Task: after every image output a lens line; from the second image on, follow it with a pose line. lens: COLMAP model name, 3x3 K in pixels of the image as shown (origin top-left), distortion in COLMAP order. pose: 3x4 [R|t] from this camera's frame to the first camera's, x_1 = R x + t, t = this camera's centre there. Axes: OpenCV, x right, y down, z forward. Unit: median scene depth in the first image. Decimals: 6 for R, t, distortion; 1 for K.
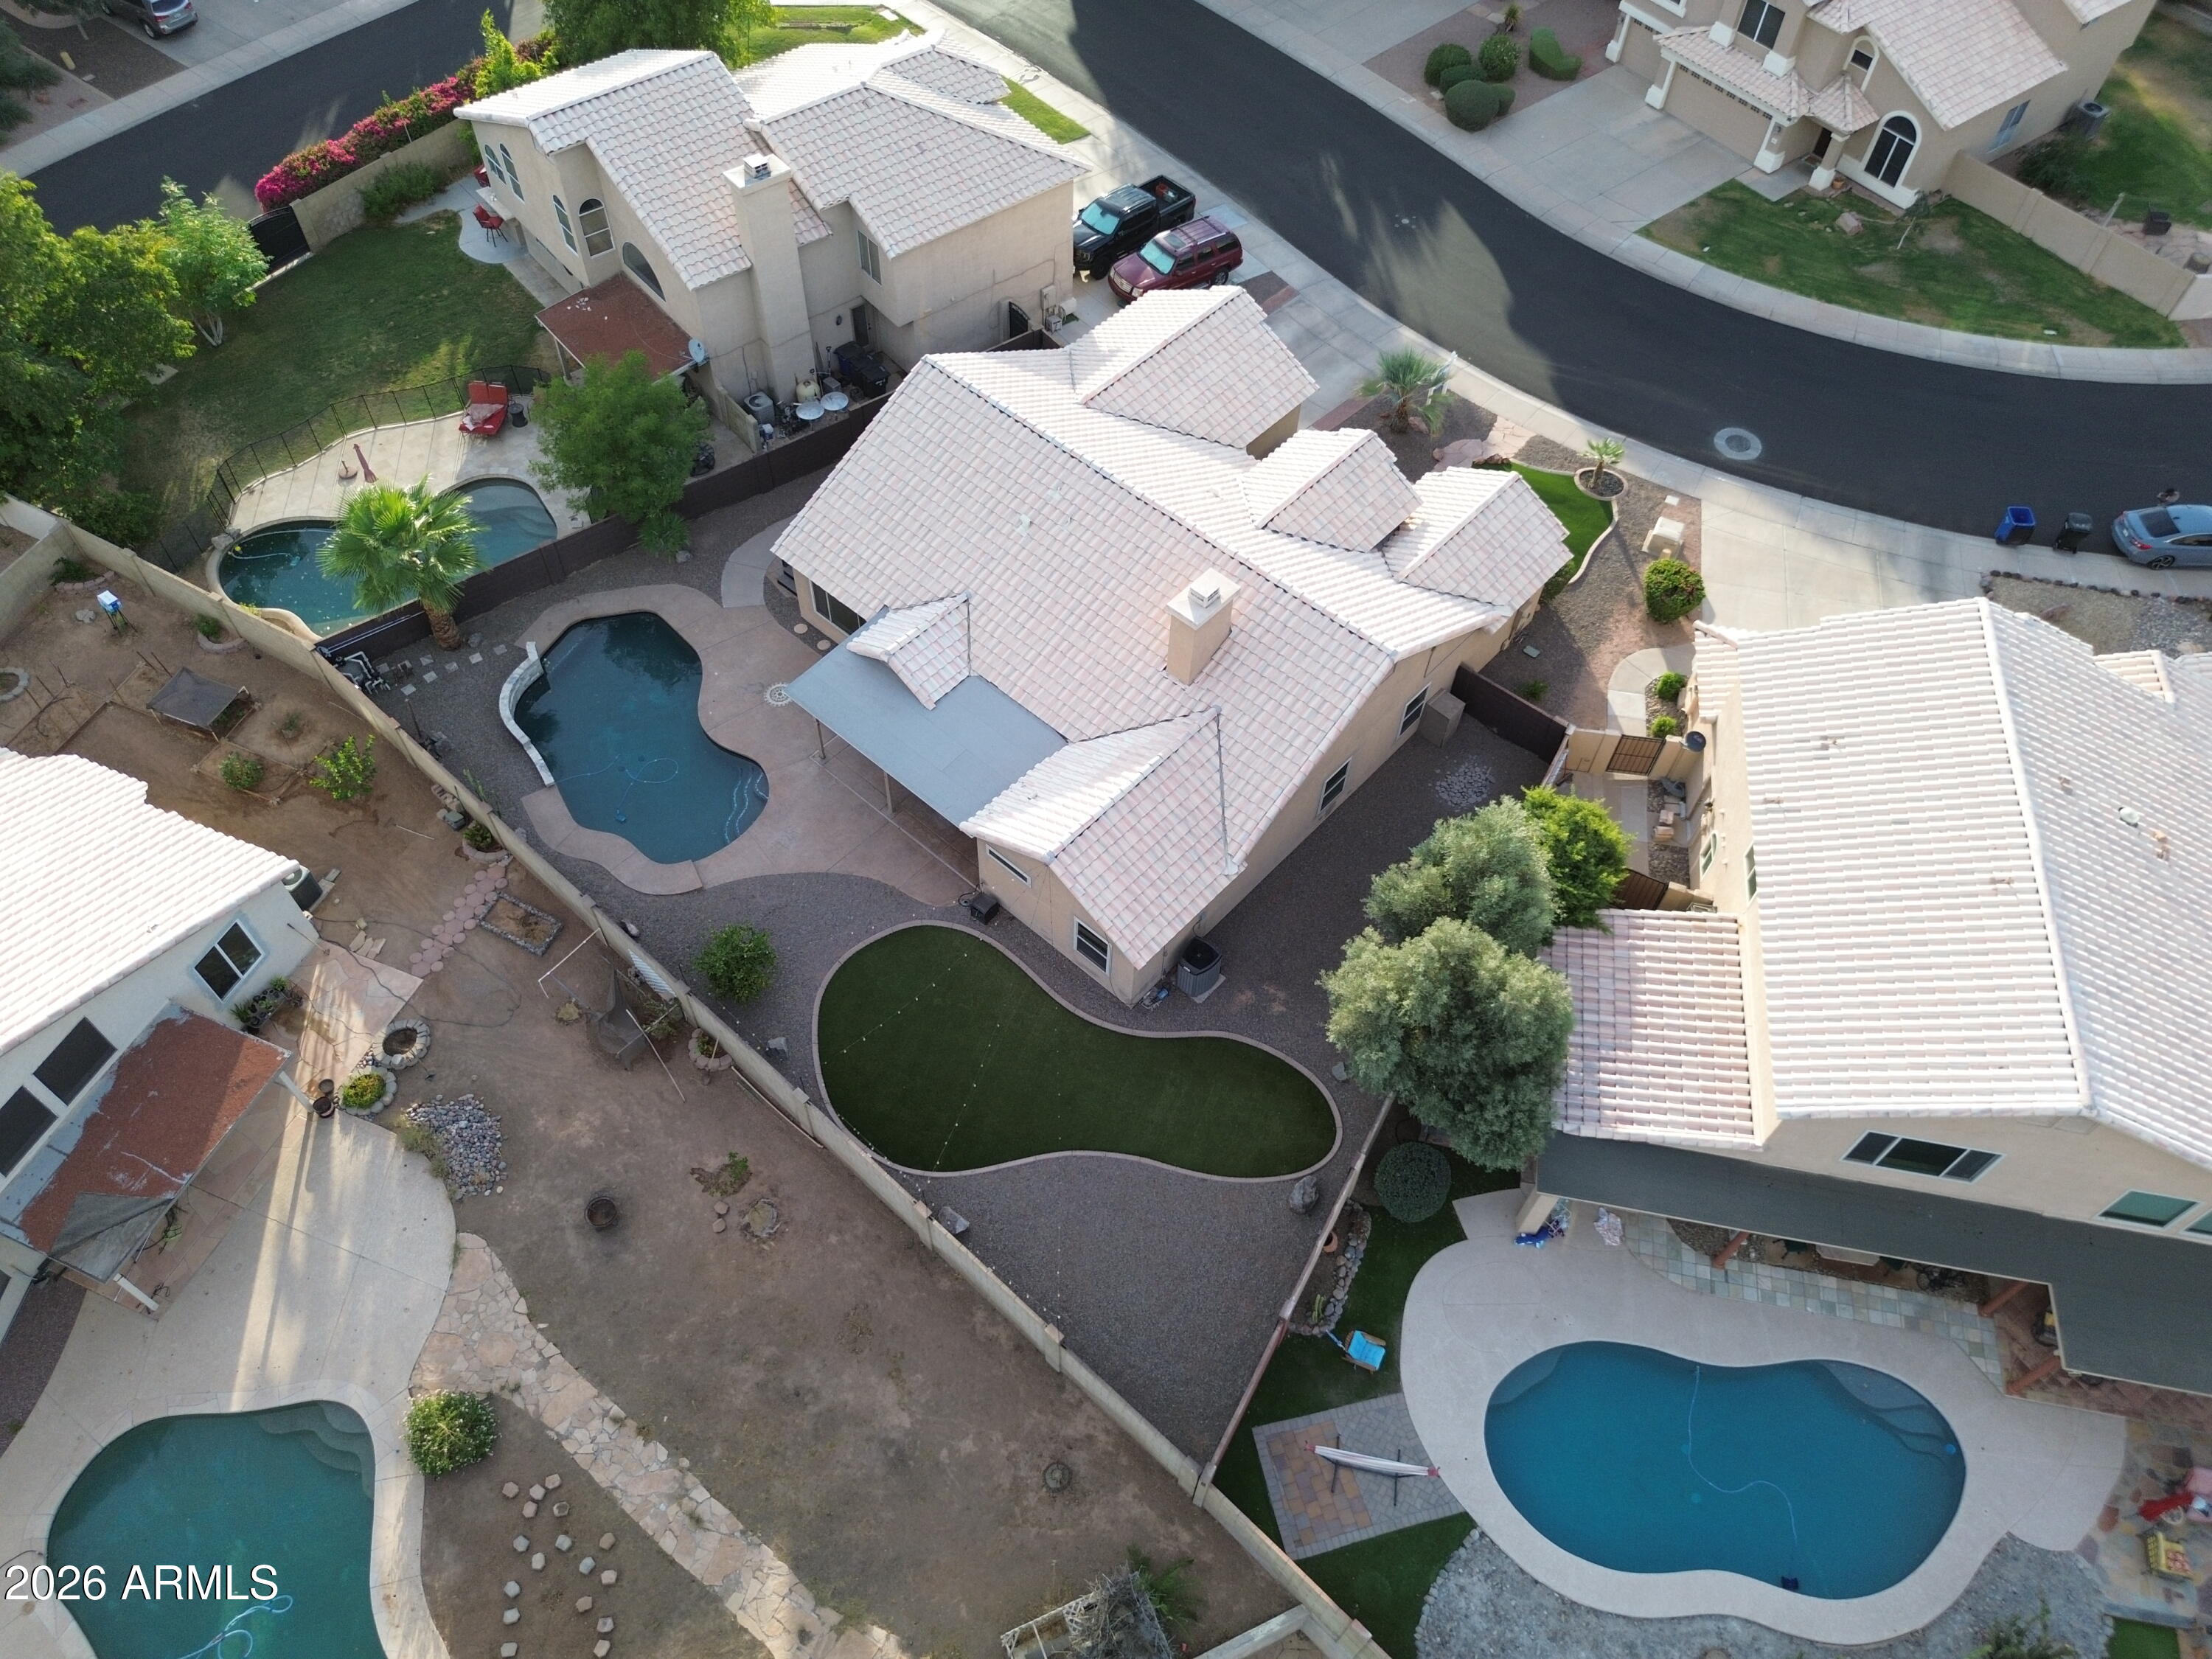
lens RADIAL K [[1549.1, 0, 1106.0], [0, 1549.1, 829.5], [0, 0, 1]] dist [-0.001816, -0.004557]
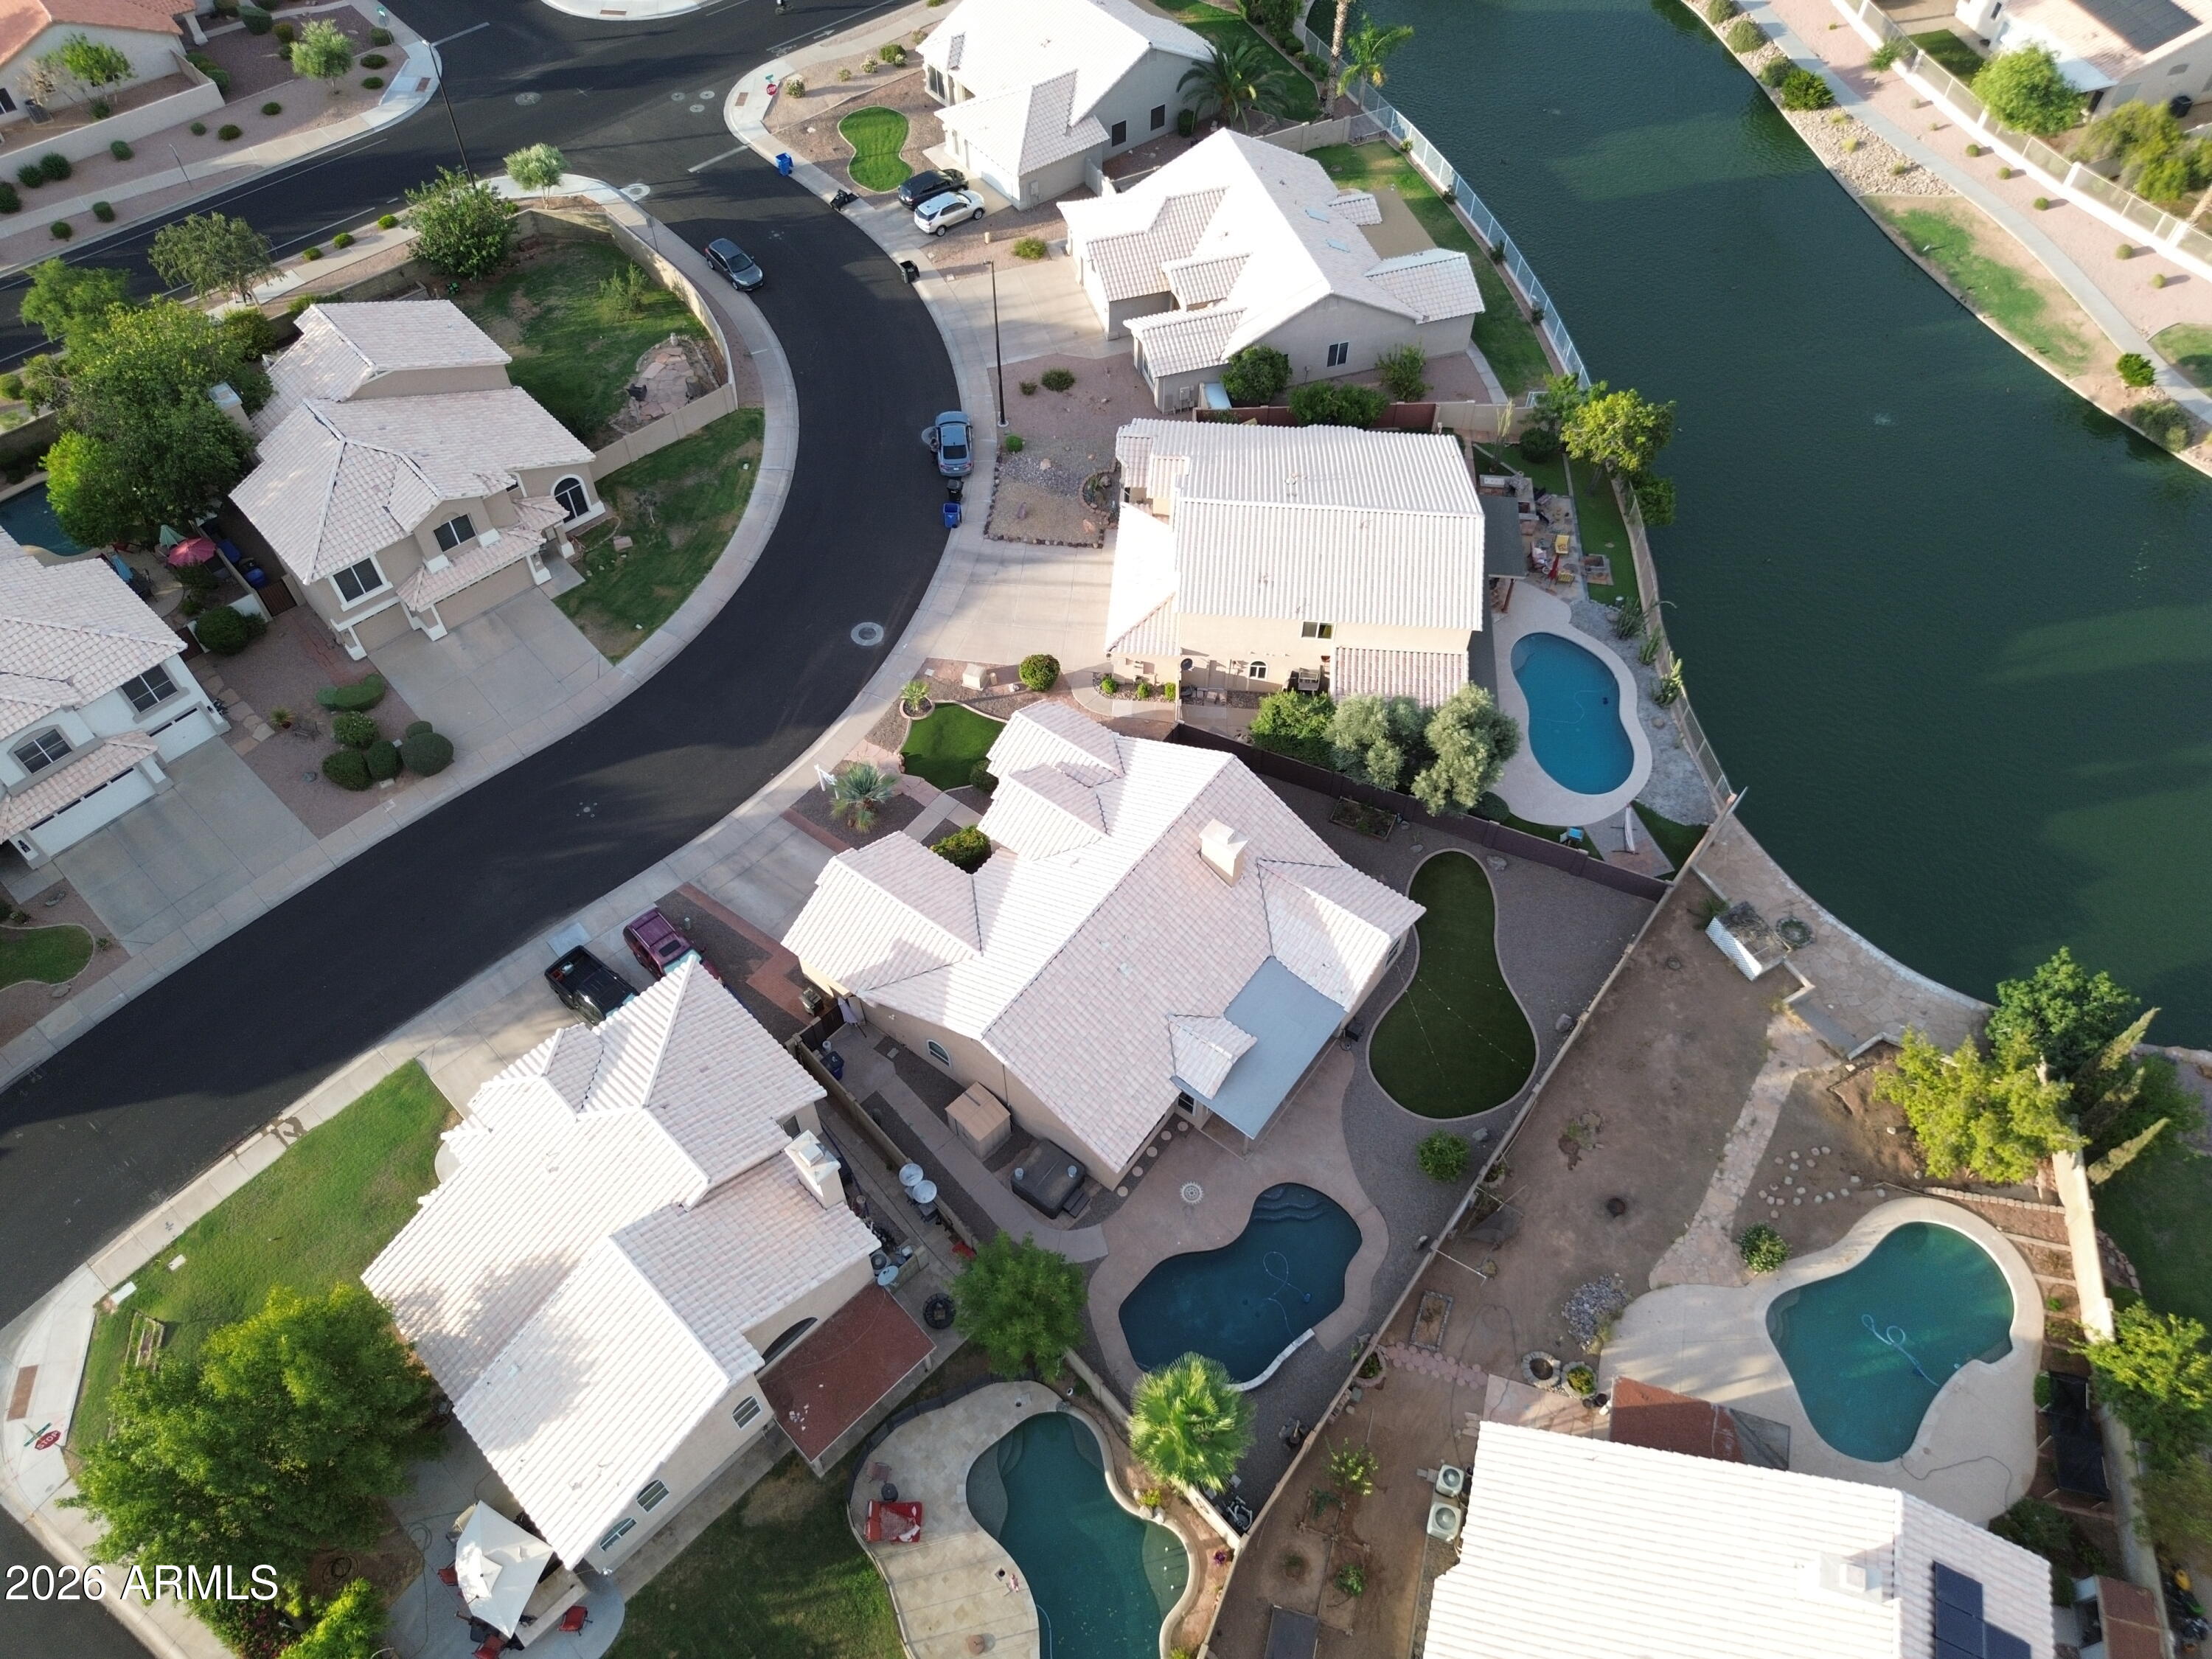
lens RADIAL K [[1549.1, 0, 1106.0], [0, 1549.1, 829.5], [0, 0, 1]] dist [-0.001816, -0.004557]
pose [[-0.086179, -0.813482, 0.575170, -0.782678], [0.808113, 0.280576, 0.517910, -1.009091], [-0.582689, 0.509435, 0.633205, 0.054372]]
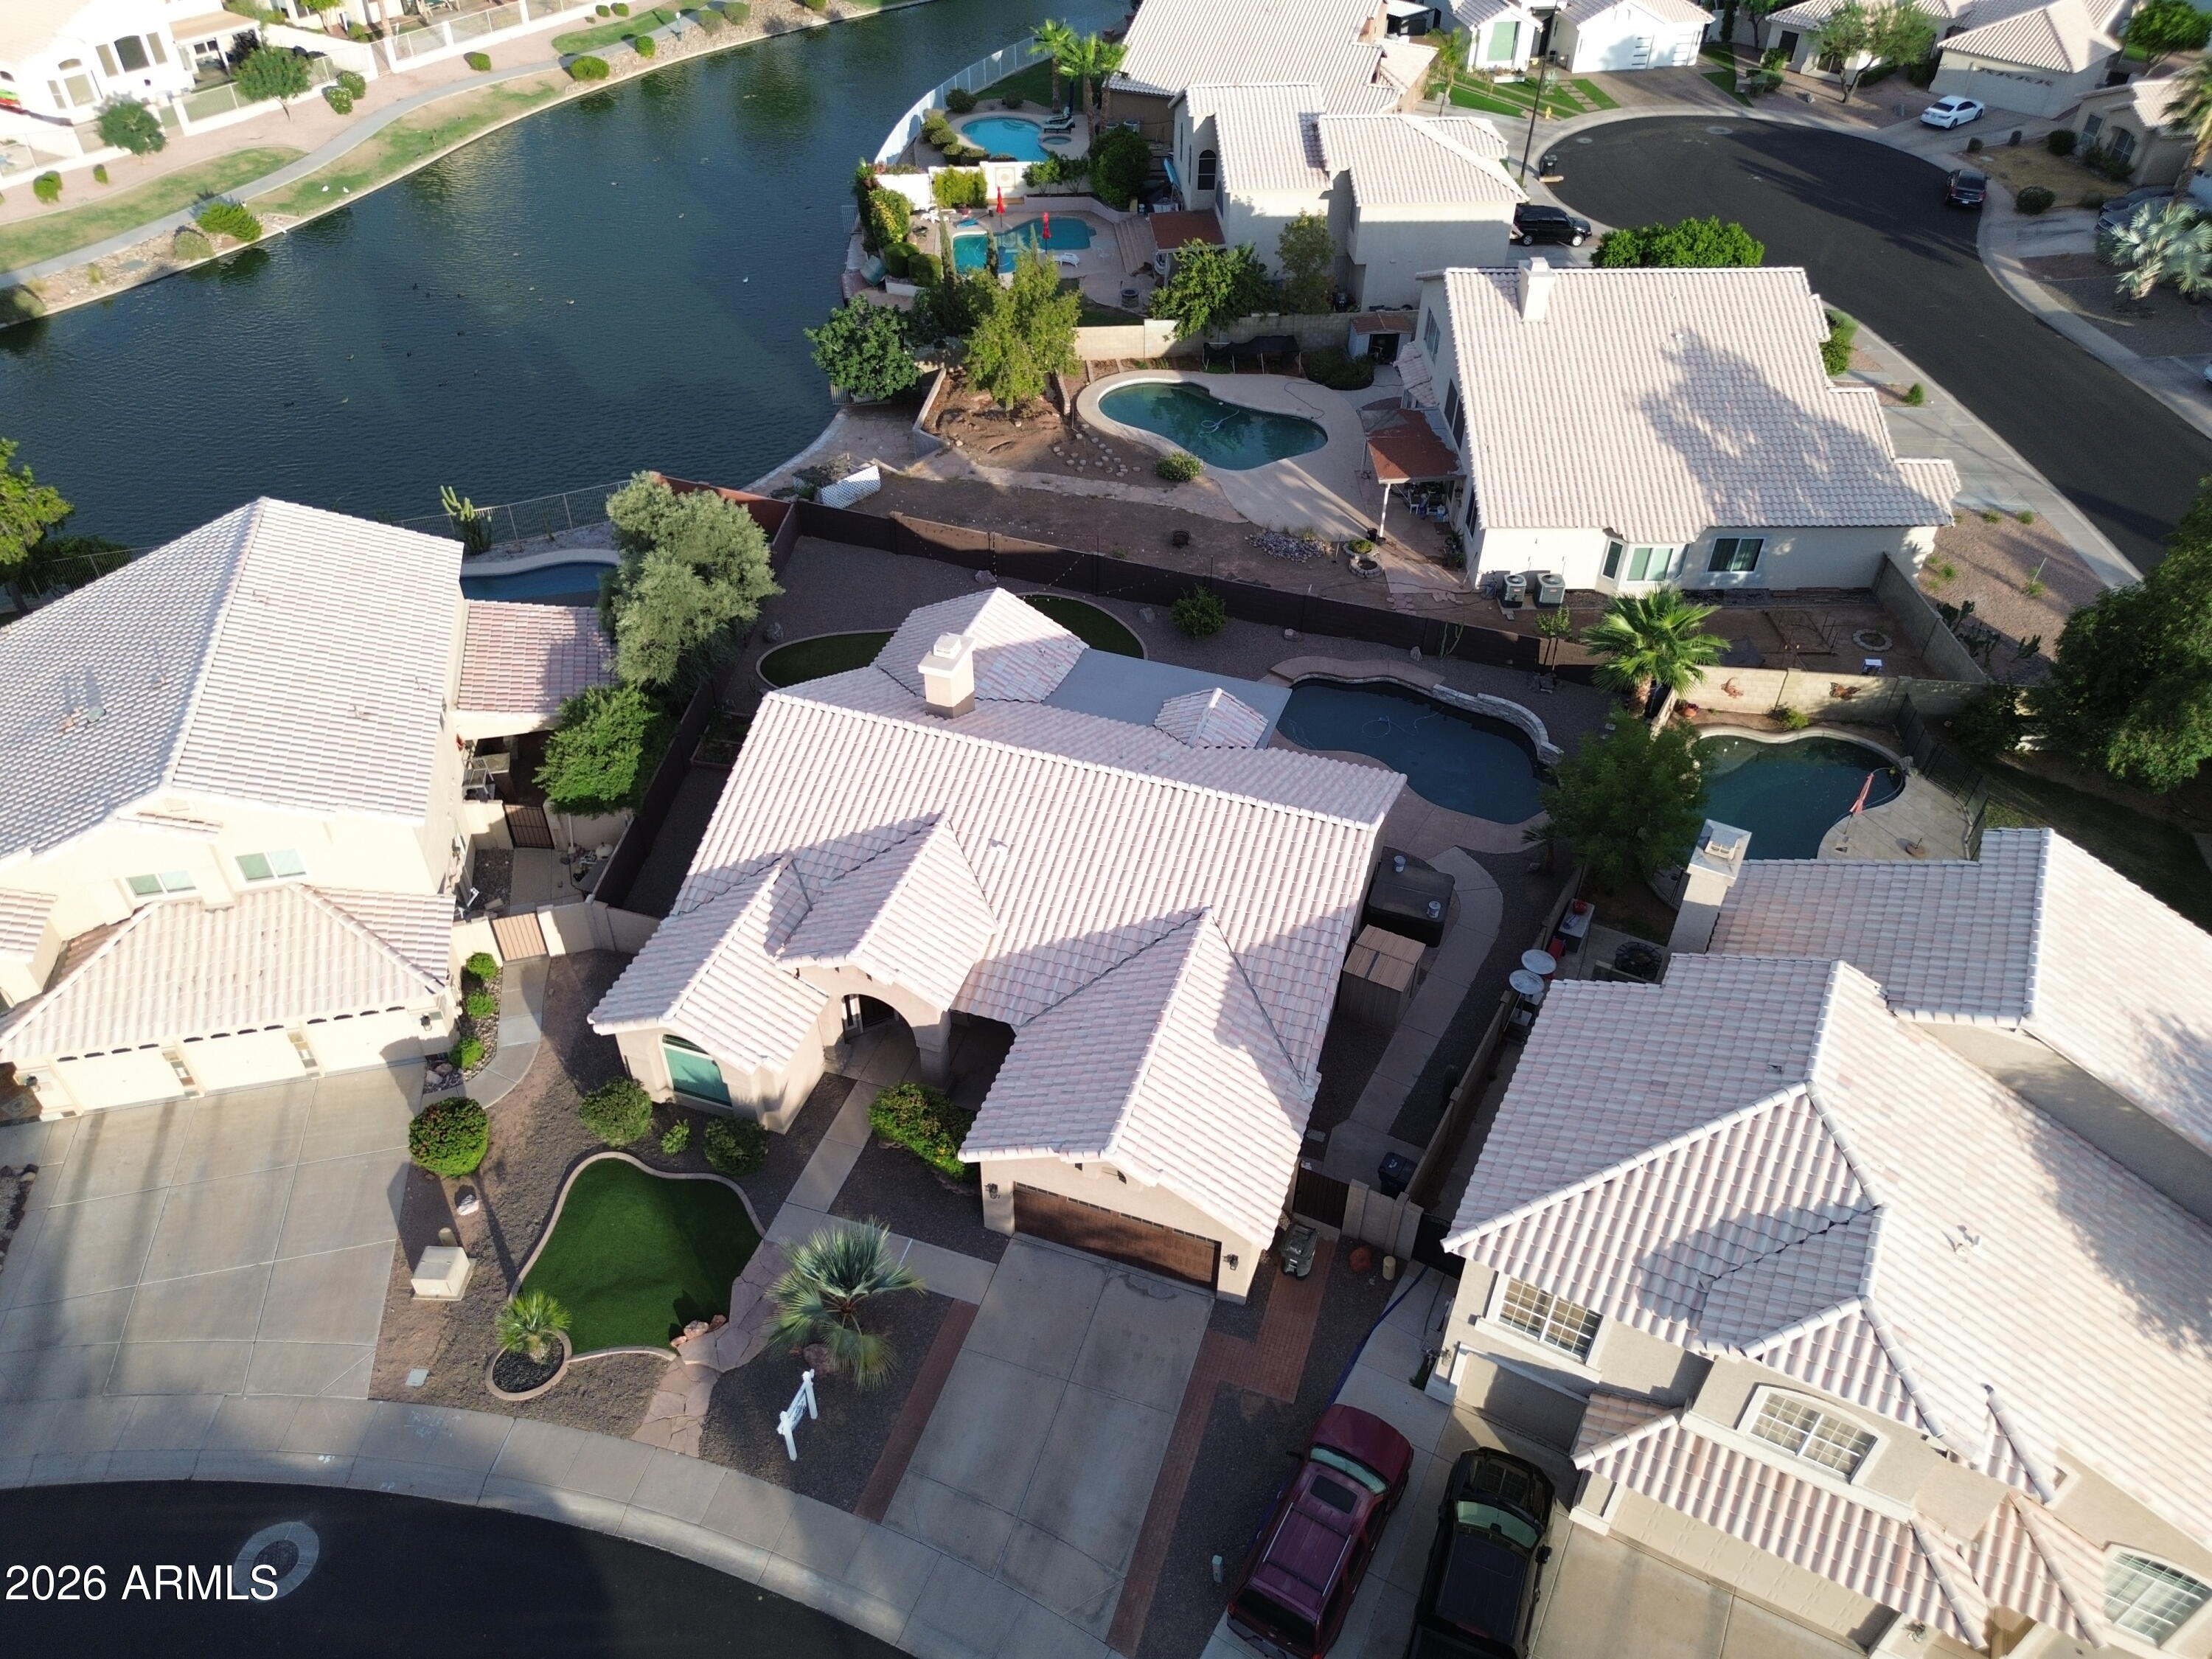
lens RADIAL K [[1549.1, 0, 1106.0], [0, 1549.1, 829.5], [0, 0, 1]] dist [-0.001816, -0.004557]
pose [[-0.917099, 0.218109, -0.333704, 0.334148], [-0.349296, -0.036160, 0.936314, -1.145980], [0.192152, 0.975254, 0.109347, 0.960448]]
